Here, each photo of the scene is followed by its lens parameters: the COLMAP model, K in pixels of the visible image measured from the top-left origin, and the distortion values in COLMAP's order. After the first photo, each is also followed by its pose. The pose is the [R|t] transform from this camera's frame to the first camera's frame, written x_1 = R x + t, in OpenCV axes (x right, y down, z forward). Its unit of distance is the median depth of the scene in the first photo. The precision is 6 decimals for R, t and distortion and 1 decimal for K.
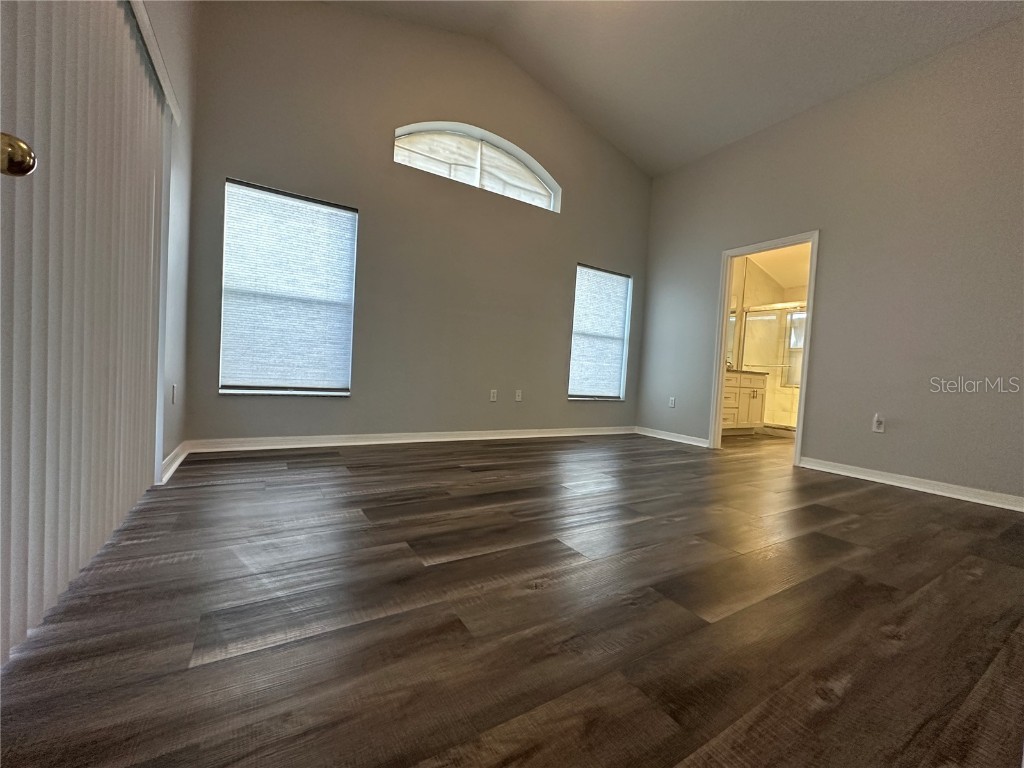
lens RADIAL K [[409.7, 0, 511.4], [0, 409.7, 382.4], [0, 0, 1]] dist [-0.003597, 0.001050]
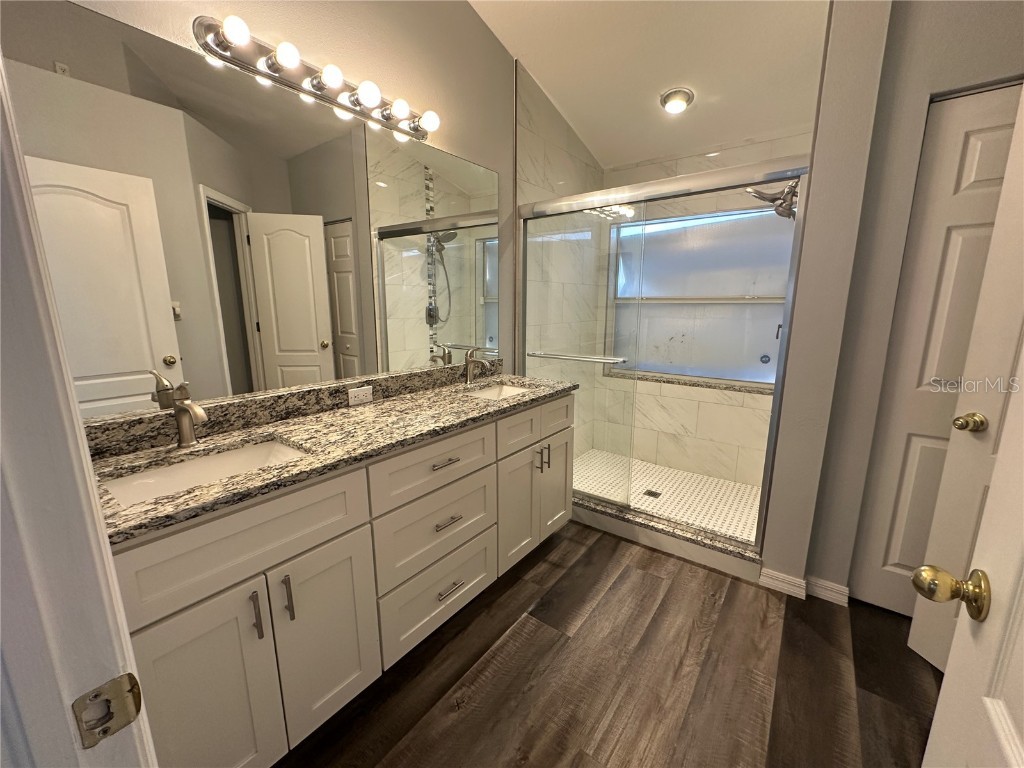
lens RADIAL K [[409.7, 0, 511.4], [0, 409.7, 383.3], [0, 0, 1]] dist [-0.003597, 0.001050]
pose [[0.928672, -0.129766, 0.347460, 0.573470], [0.067816, 0.980414, 0.184902, -0.127522], [-0.364649, -0.148150, 0.919284, 0.878419]]
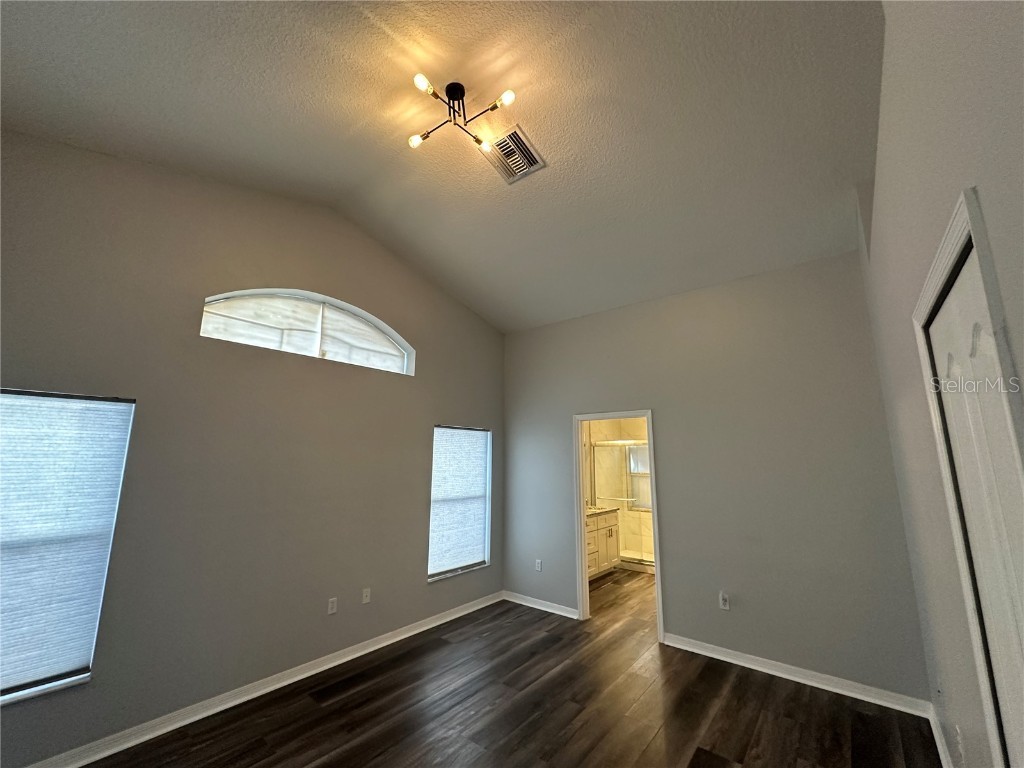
lens RADIAL K [[409.7, 0, 513.5], [0, 409.7, 381.5], [0, 0, 1]] dist [-0.003597, 0.001050]
pose [[0.941332, 0.004466, 0.337453, 0.016133], [0.064875, 0.978869, -0.193925, -0.203594], [-0.331188, 0.204440, 0.921151, 0.061348]]
